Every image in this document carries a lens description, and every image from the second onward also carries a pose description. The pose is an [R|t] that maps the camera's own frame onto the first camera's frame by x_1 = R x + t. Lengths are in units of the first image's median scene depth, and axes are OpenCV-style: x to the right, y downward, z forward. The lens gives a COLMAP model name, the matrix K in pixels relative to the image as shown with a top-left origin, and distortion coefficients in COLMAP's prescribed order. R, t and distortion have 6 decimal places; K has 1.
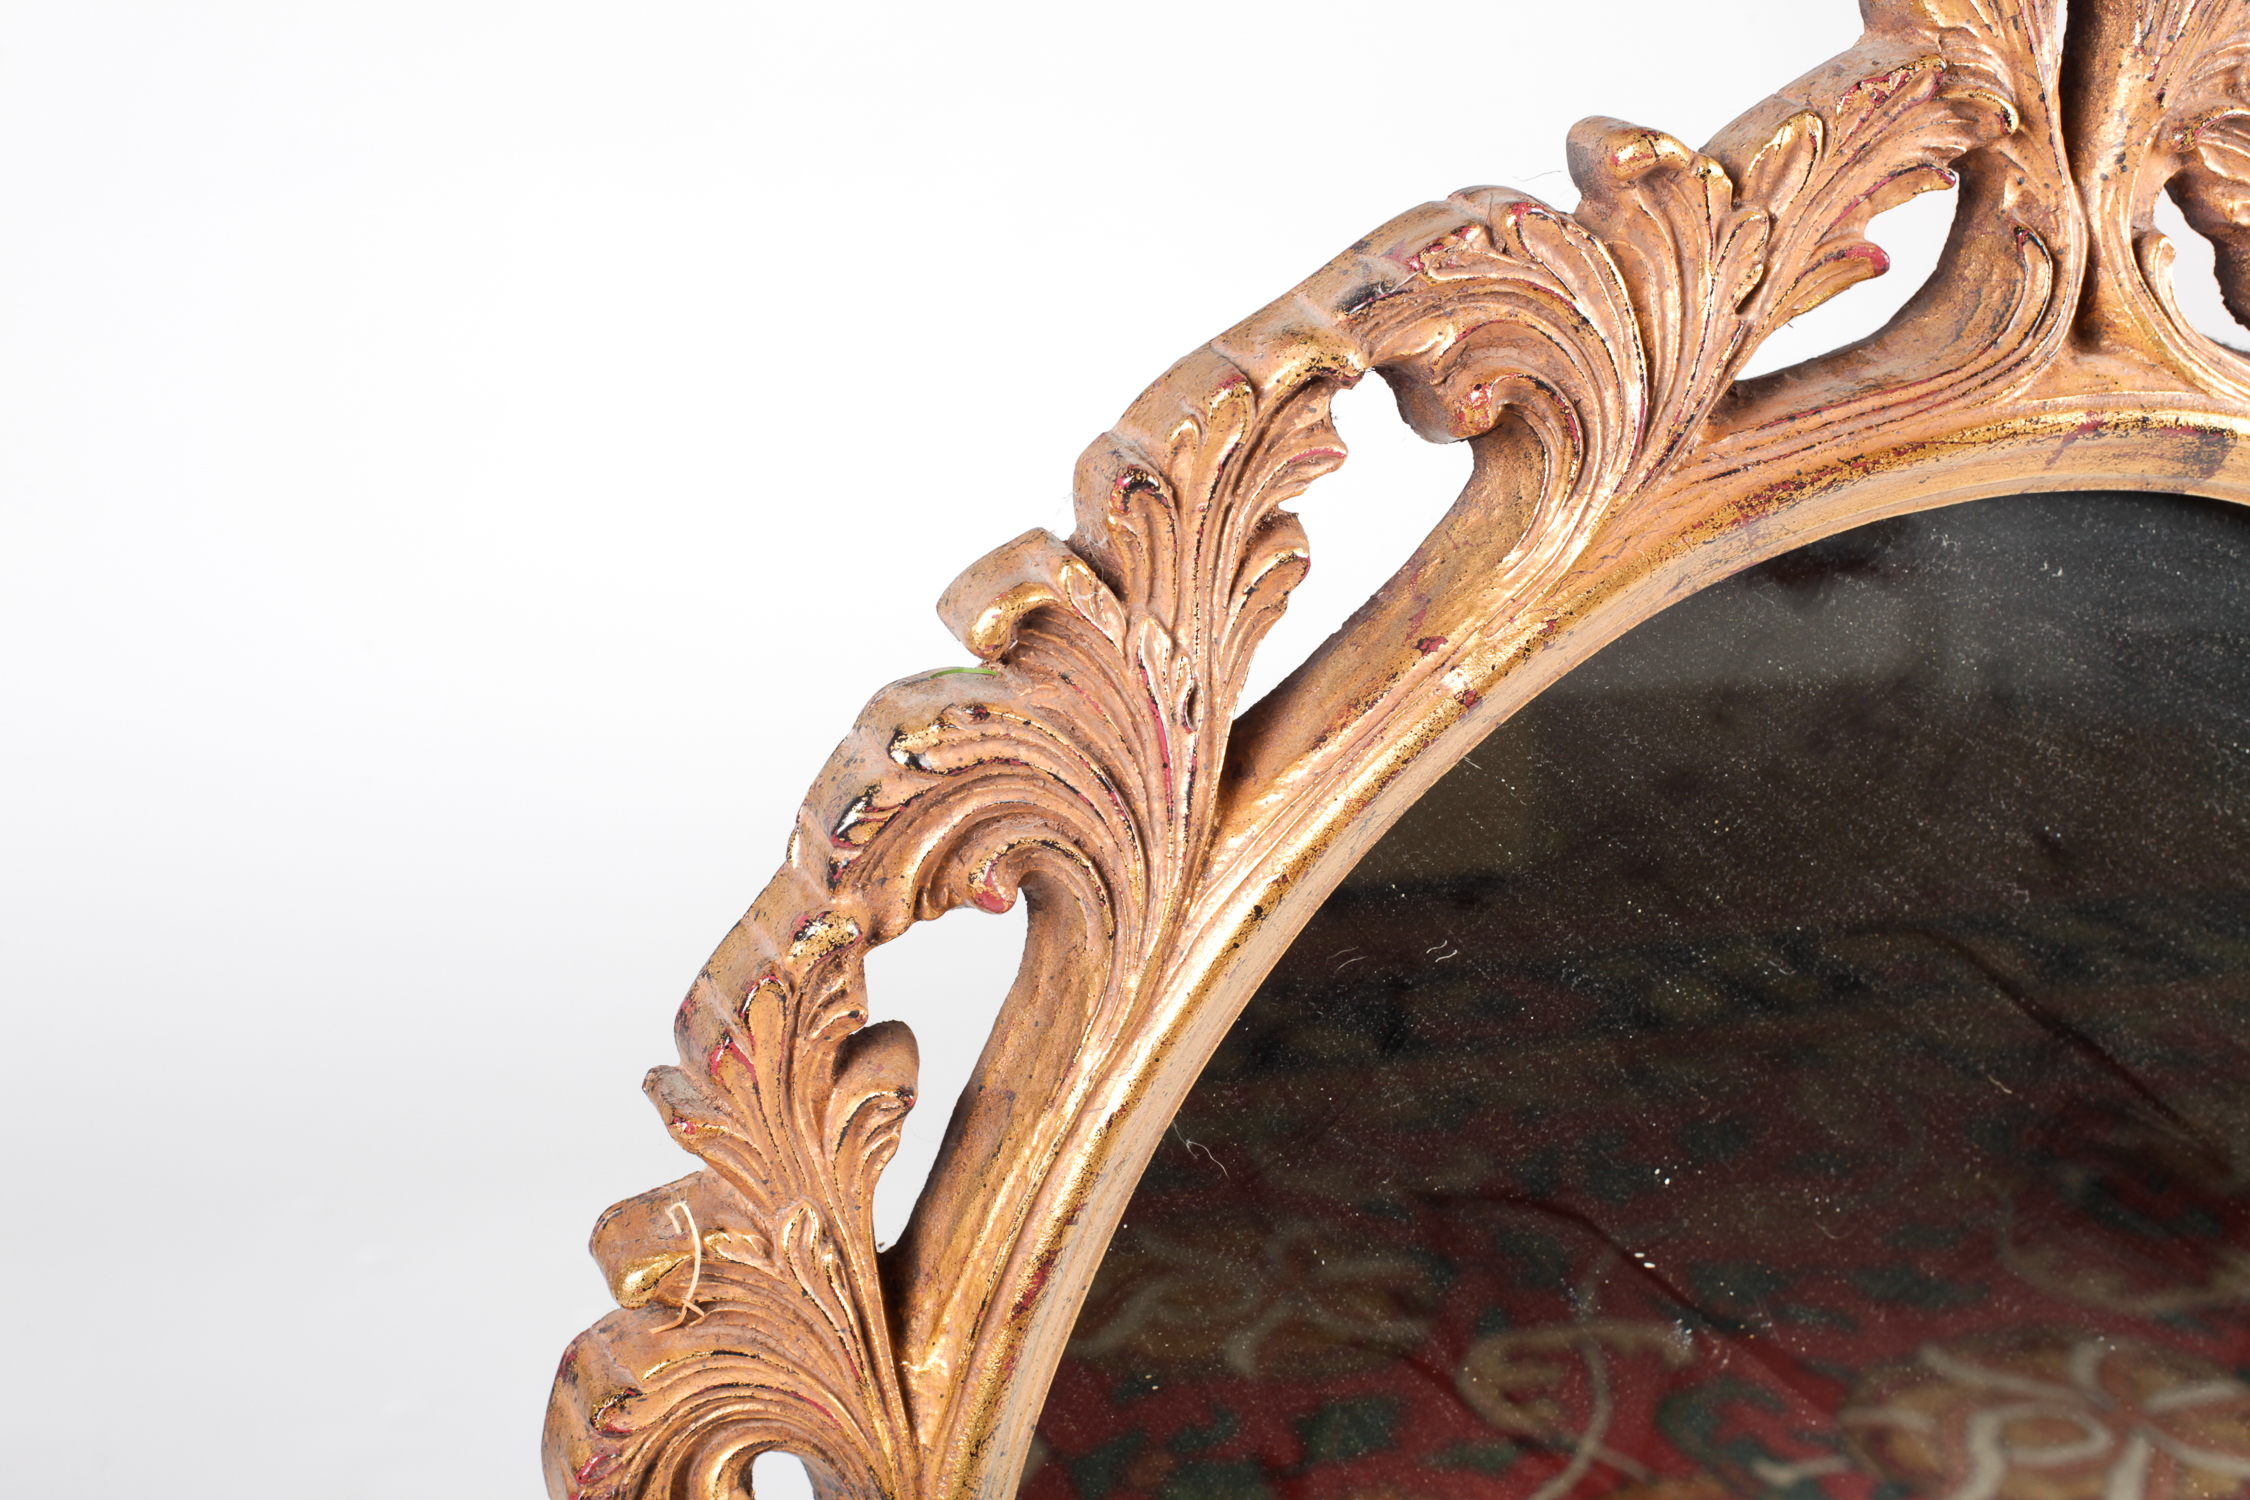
lens RADIAL K [[3458.3, 0, 1125.0], [0, 3458.3, 750.0], [0, 0, 1]] dist [-0.171087, 0.069663]
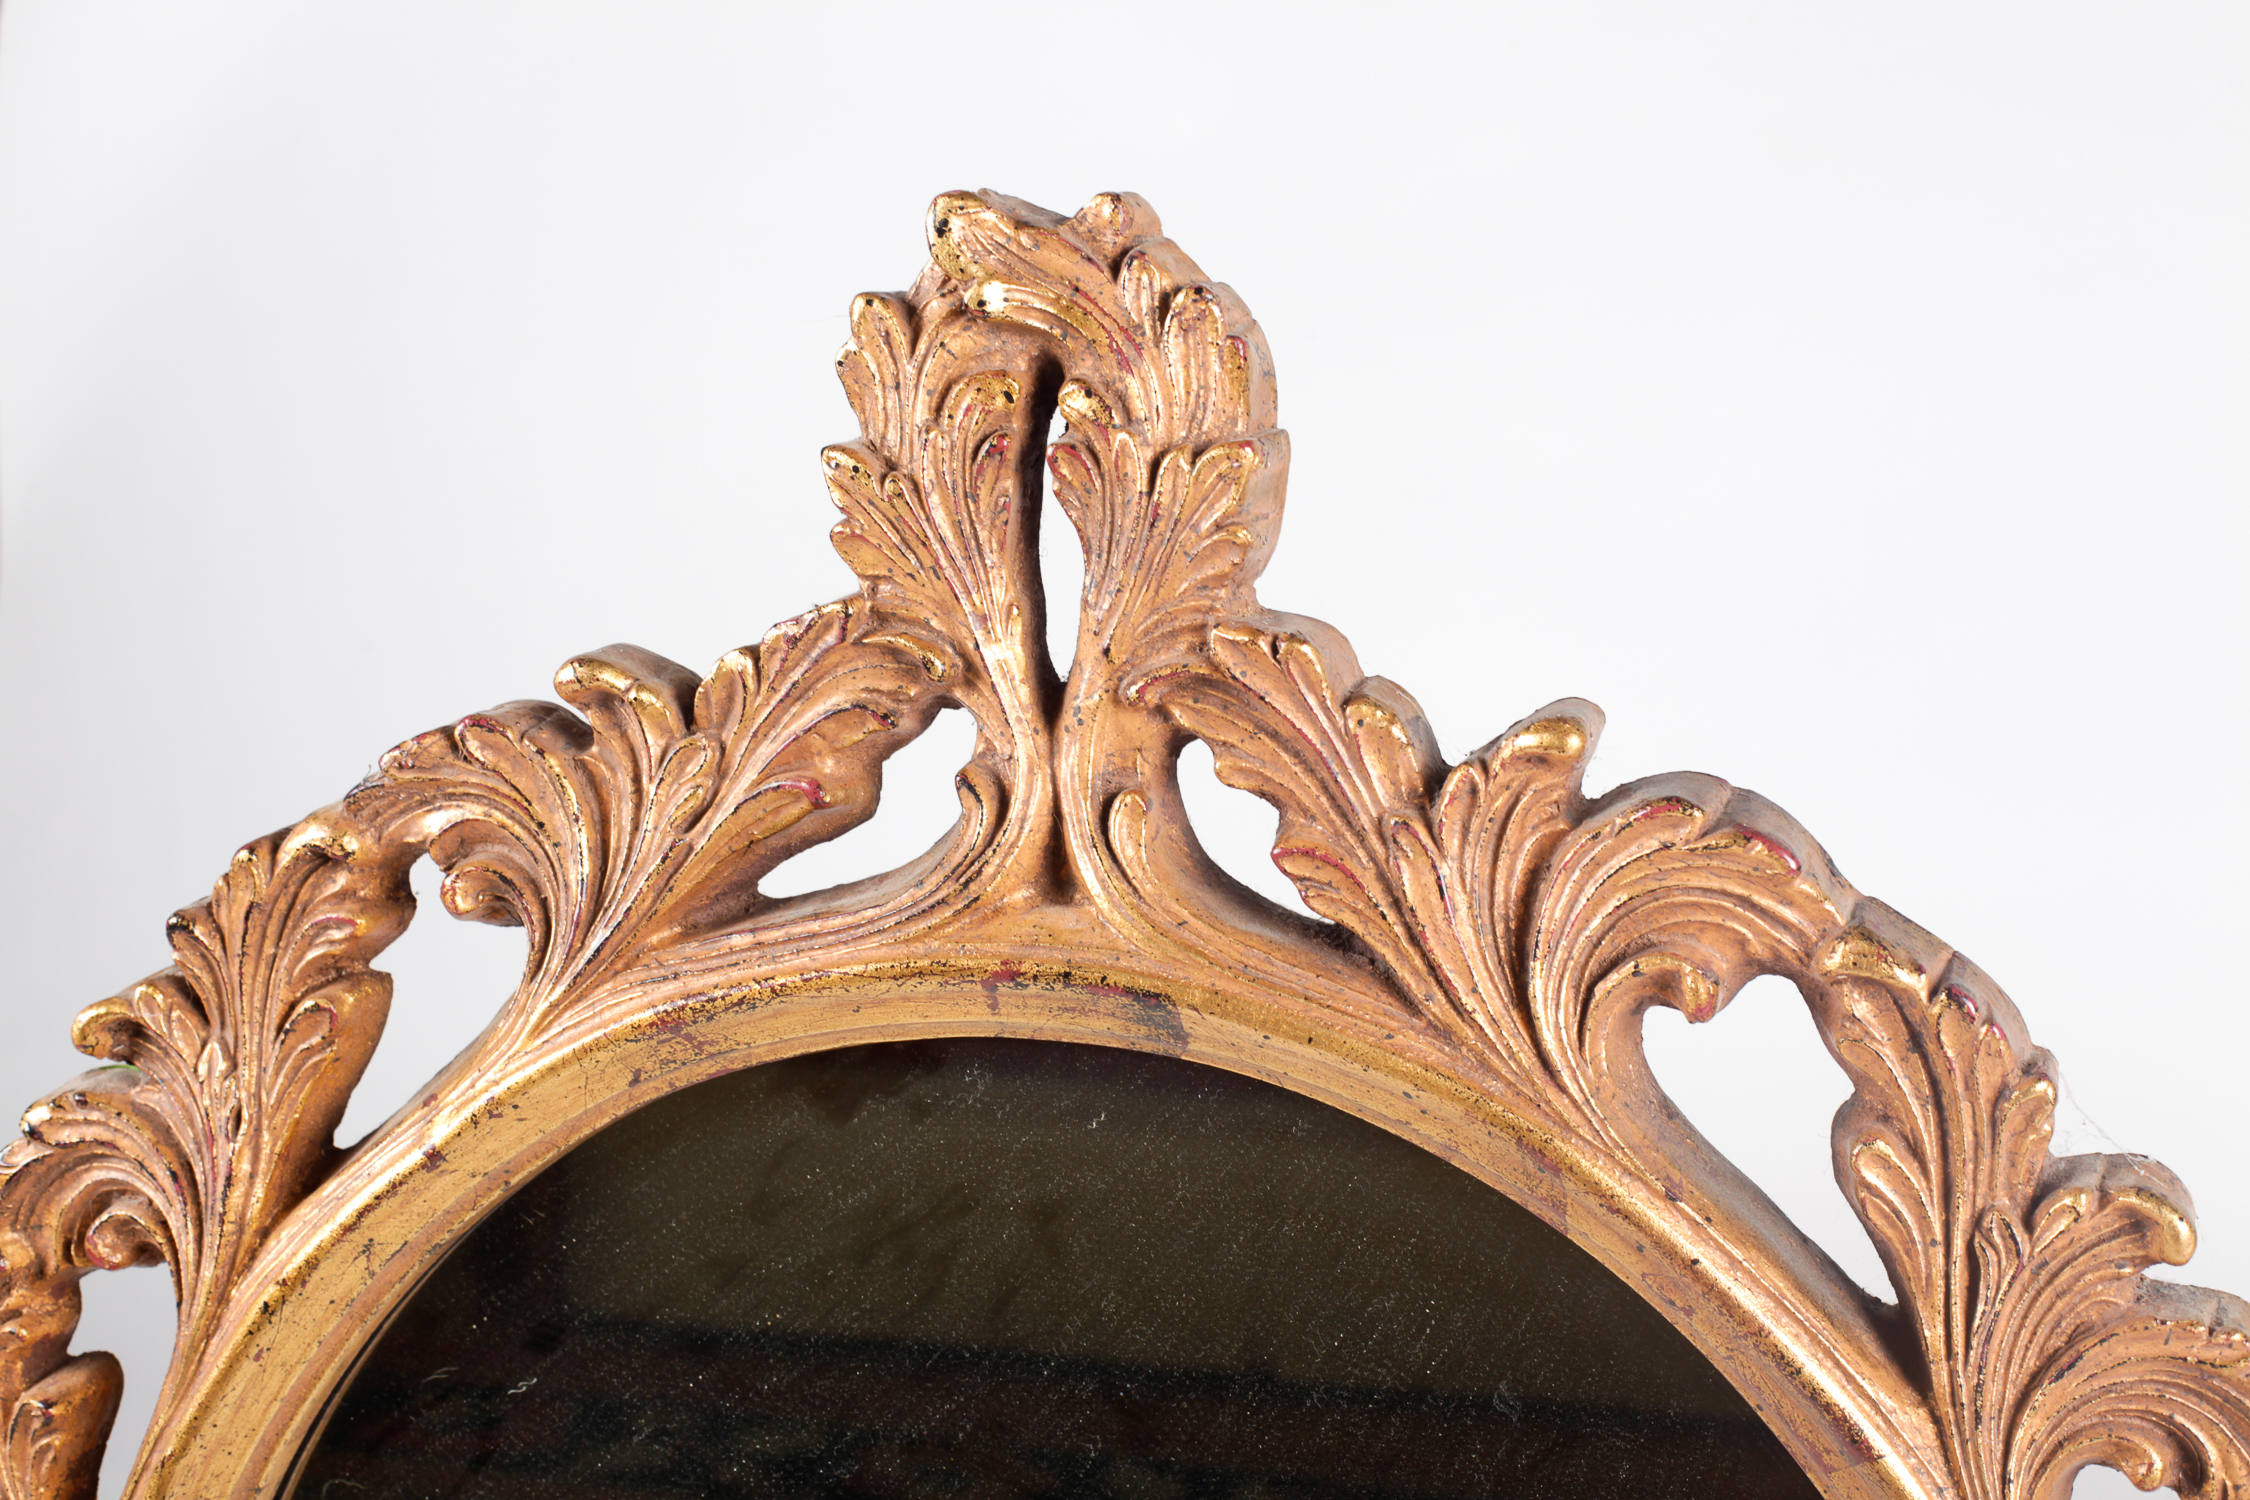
lens RADIAL K [[3458.3, 0, 1125.0], [0, 3458.3, 750.0], [0, 0, 1]] dist [-0.171087, 0.069663]
pose [[0.853336, 0.078104, -0.515478, 0.855991], [-0.146298, 0.984863, -0.092960, -0.072689], [0.500415, 0.154740, 0.851845, 0.145194]]
